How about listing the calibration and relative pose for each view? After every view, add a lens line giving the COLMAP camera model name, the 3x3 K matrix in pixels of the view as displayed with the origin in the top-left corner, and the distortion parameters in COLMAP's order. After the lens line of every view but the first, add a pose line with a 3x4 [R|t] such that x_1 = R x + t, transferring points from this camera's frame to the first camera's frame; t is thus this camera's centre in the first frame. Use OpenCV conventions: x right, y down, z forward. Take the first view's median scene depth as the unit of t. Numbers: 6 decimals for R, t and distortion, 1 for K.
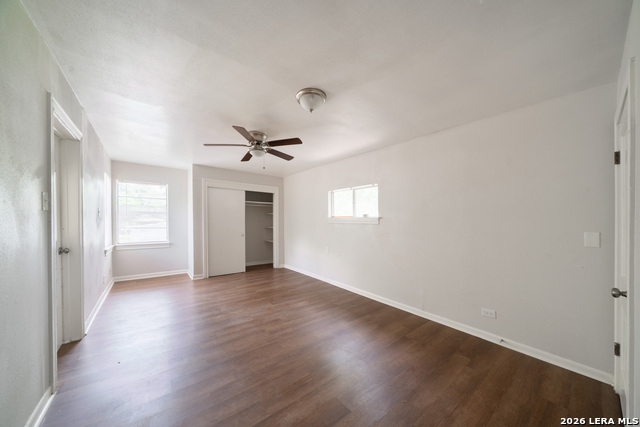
lens RADIAL K [[215.8, 0, 317.6], [0, 215.8, 219.2], [0, 0, 1]] dist [-0.002381, -0.000168]
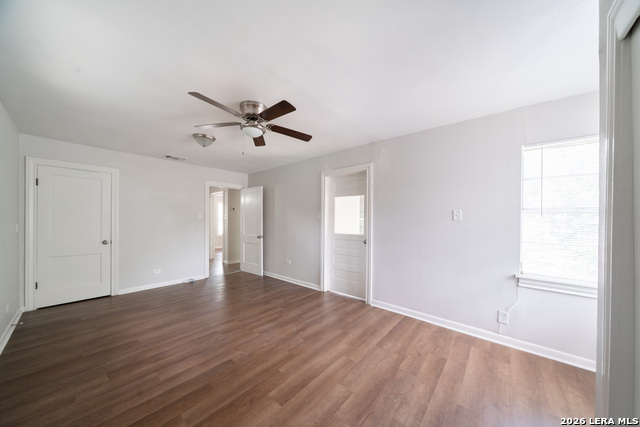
lens RADIAL K [[215.8, 0, 317.6], [0, 215.8, 219.2], [0, 0, 1]] dist [-0.002381, -0.000168]
pose [[-0.983270, -0.016674, -0.181389, -0.373525], [-0.018061, 0.999819, 0.005996, -0.015342], [0.181256, 0.009172, -0.983393, 1.849100]]
